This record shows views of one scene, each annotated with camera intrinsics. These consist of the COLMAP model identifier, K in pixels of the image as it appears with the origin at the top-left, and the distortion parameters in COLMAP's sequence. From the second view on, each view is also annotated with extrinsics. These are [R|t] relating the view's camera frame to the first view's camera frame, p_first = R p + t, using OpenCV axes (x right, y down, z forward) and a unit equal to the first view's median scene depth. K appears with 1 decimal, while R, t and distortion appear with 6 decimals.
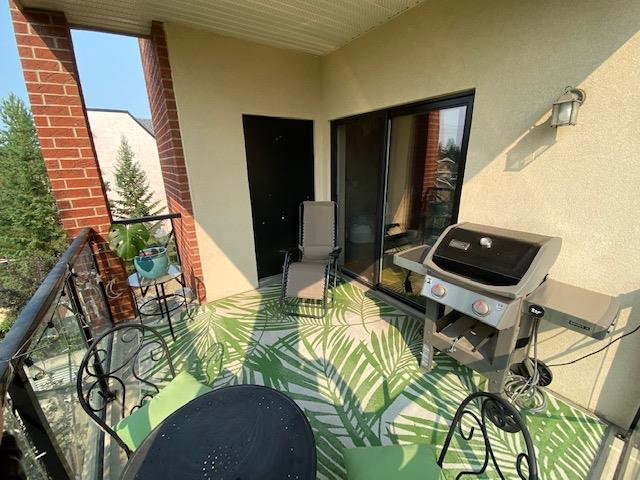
lens RADIAL K [[262.6, 0, 317.6], [0, 262.6, 240.9], [0, 0, 1]] dist [-0.002059, -0.006300]
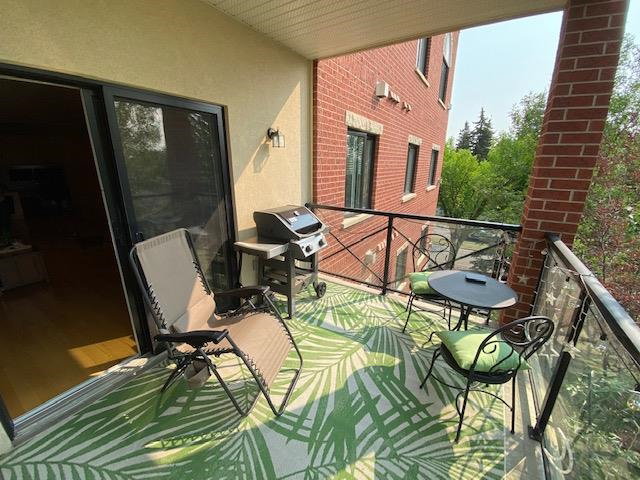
lens RADIAL K [[262.6, 0, 318.0], [0, 262.6, 236.1], [0, 0, 1]] dist [-0.002059, -0.006300]
pose [[-0.407605, -0.238887, 0.881358, -0.792709], [0.272324, 0.889456, 0.367025, -0.372087], [-0.871607, 0.389616, -0.297492, 1.190091]]
